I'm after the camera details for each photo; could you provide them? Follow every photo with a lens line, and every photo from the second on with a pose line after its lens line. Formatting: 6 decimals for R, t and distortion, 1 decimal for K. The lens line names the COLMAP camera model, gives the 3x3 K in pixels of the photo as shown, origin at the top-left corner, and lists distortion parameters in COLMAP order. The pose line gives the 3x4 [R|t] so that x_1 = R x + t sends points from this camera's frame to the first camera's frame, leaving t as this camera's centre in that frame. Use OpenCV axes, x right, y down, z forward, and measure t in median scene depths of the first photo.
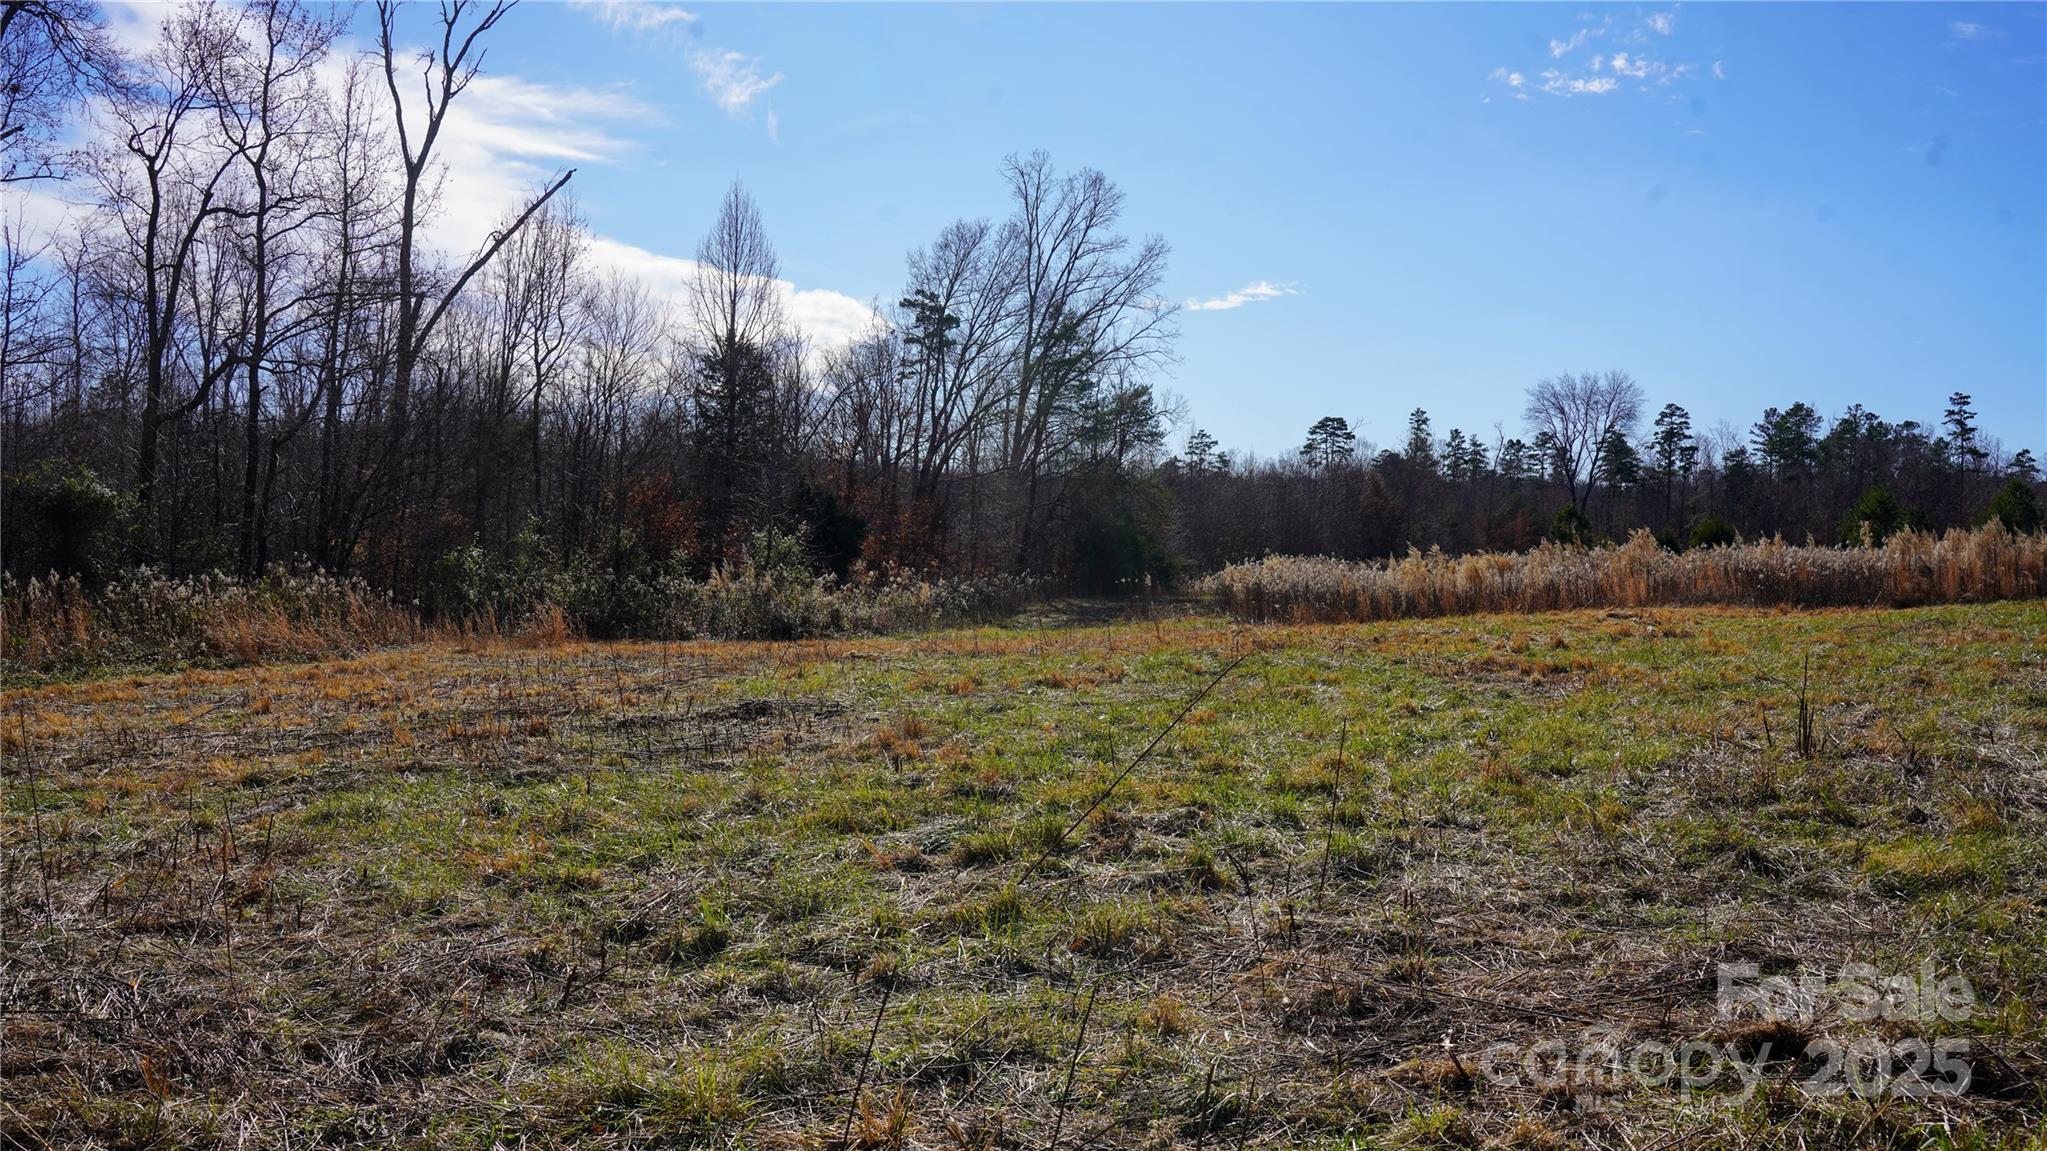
lens RADIAL K [[1672.6, 0, 1023.5], [0, 1672.6, 575.5], [0, 0, 1]] dist [-0.056019, 0.012439]
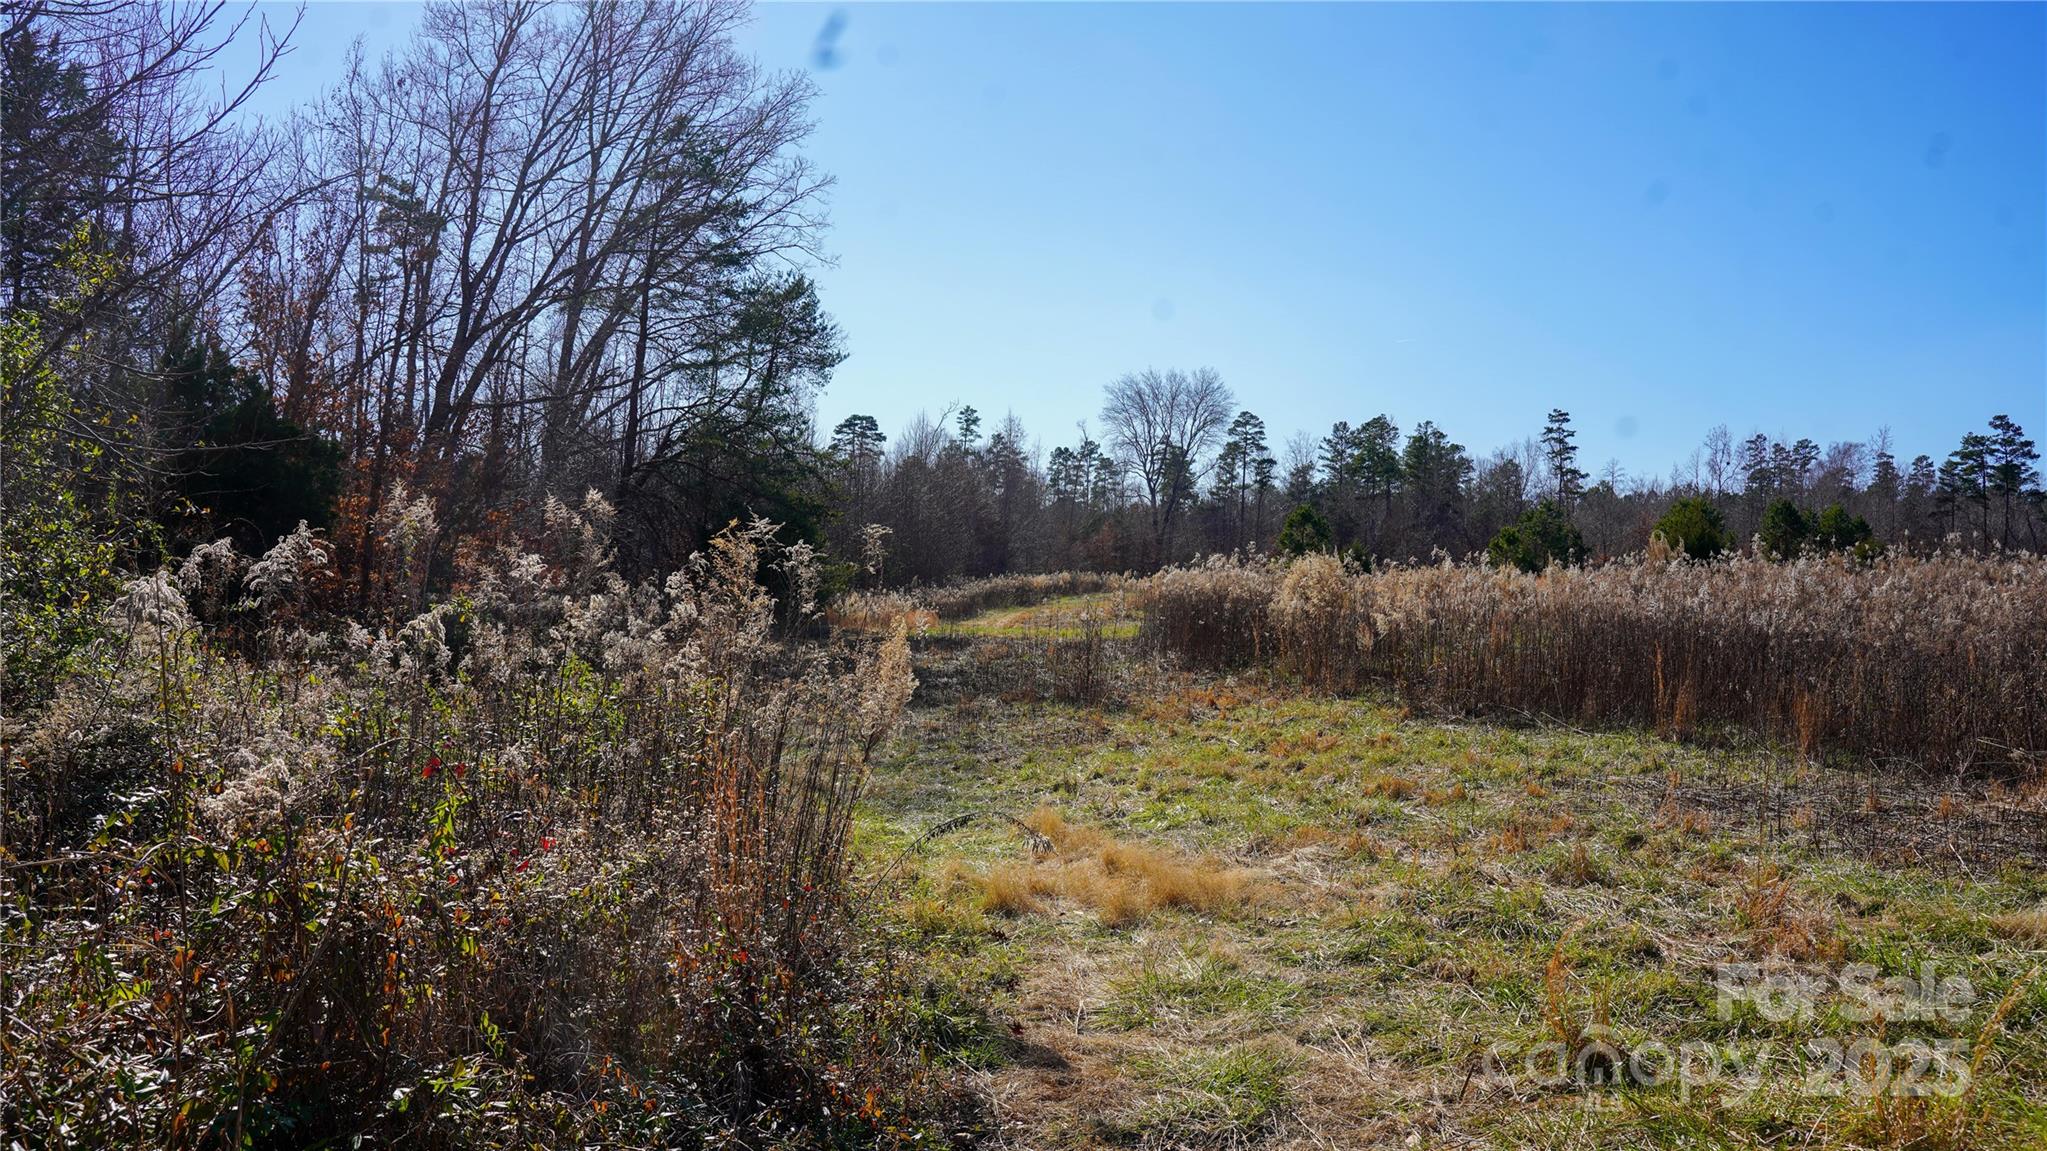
lens RADIAL K [[1672.6, 0, 1023.5], [0, 1672.6, 575.5], [0, 0, 1]] dist [-0.056019, 0.012439]
pose [[0.945152, 0.016722, 0.326203, -0.022940], [-0.012565, 0.999811, -0.014848, 0.001402], [-0.326390, 0.009935, 0.945183, 0.182179]]
